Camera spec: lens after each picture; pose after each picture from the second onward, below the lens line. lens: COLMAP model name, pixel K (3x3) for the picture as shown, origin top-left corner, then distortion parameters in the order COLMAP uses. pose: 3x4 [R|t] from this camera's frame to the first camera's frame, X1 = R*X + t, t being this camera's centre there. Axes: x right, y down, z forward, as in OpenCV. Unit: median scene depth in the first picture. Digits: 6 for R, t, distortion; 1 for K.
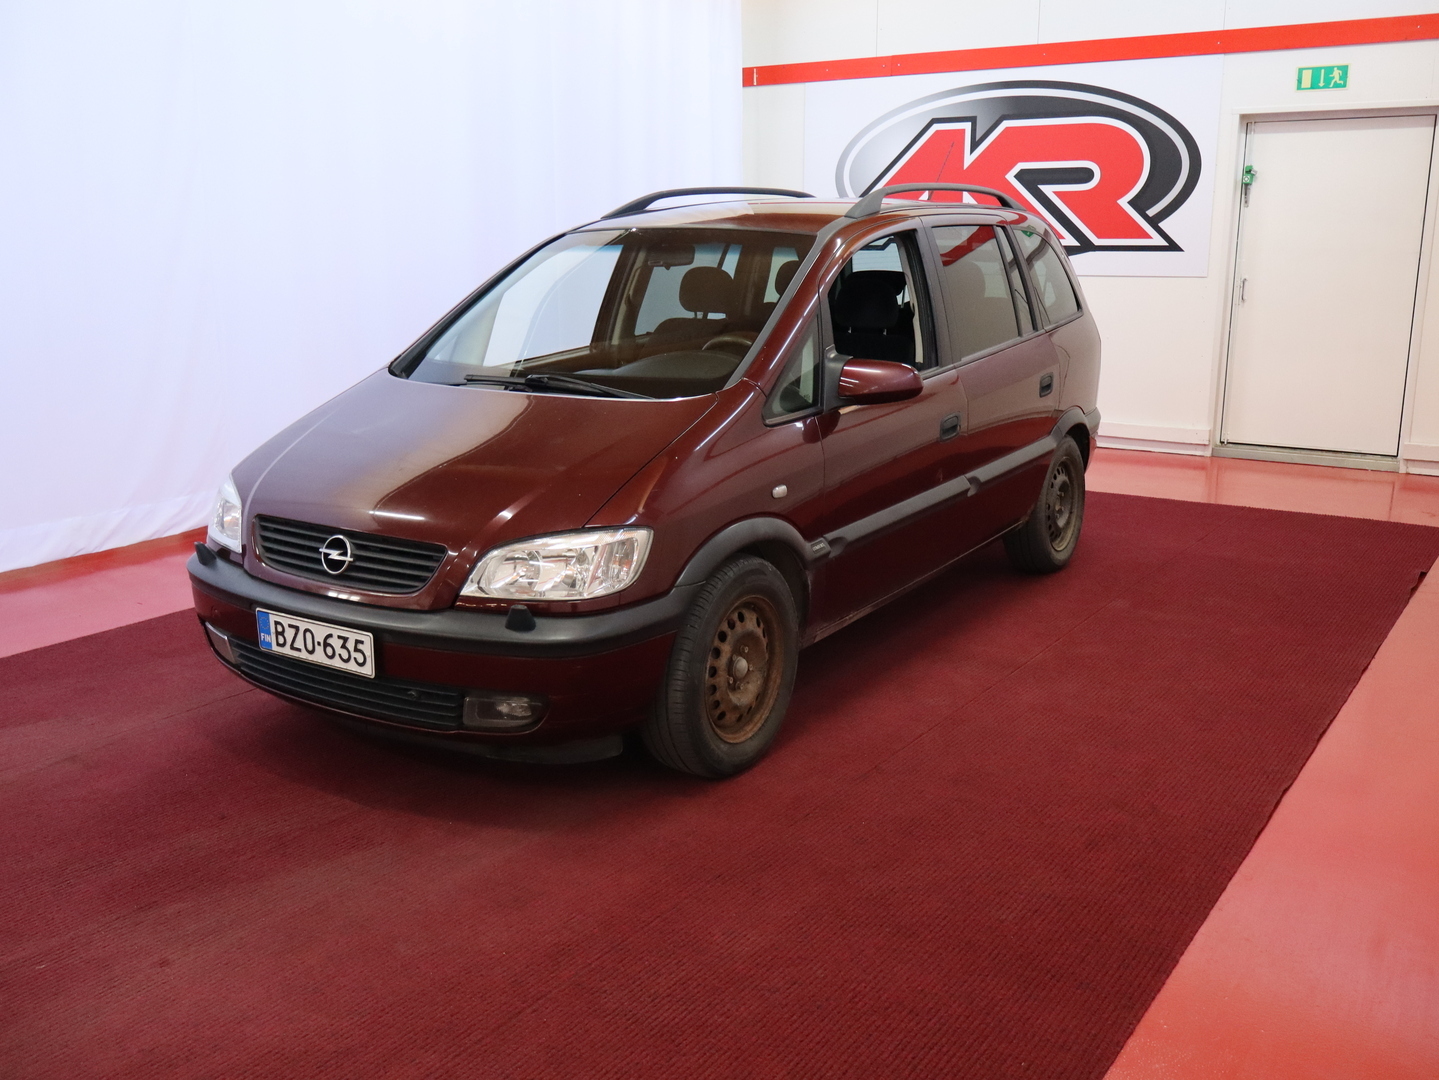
lens RADIAL K [[1305.6, 0, 719.5], [0, 1305.6, 540.0], [0, 0, 1]] dist [0.005607, 0.004458]
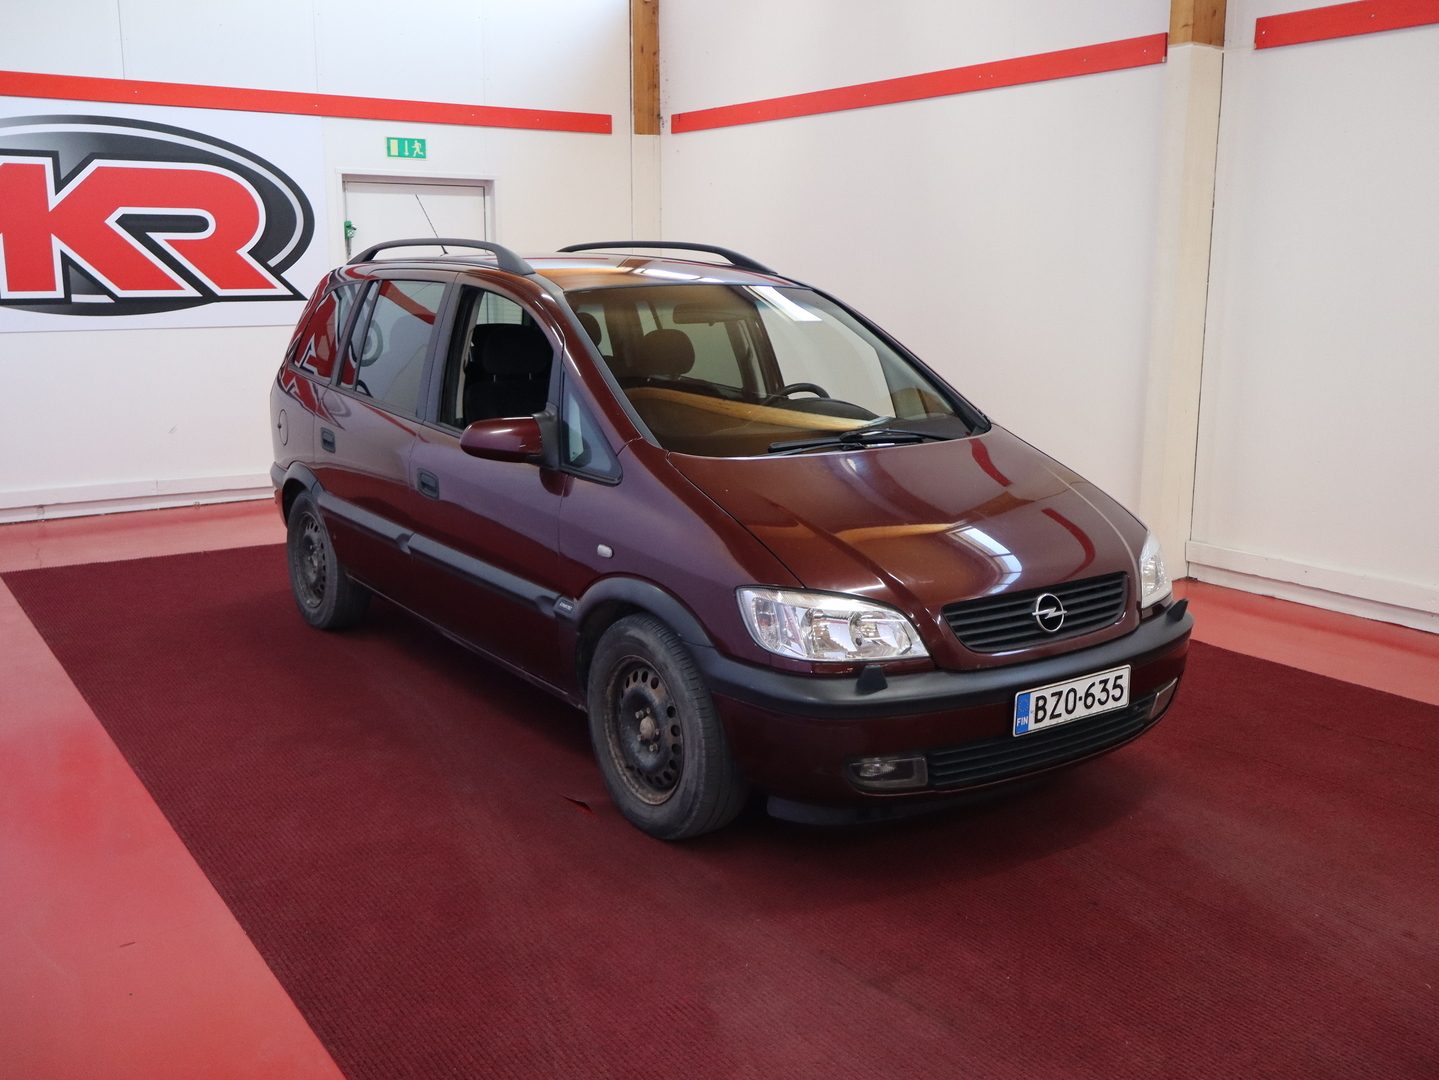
lens RADIAL K [[1327.3, 0, 719.5], [0, 1327.3, 540.0], [0, 0, 1]] dist [-0.038528, 0.005947]
pose [[0.395764, -0.179715, 0.900596, -0.524974], [0.209492, 0.972476, 0.101998, -0.080784], [-0.894139, 0.148300, 0.422519, 0.319074]]
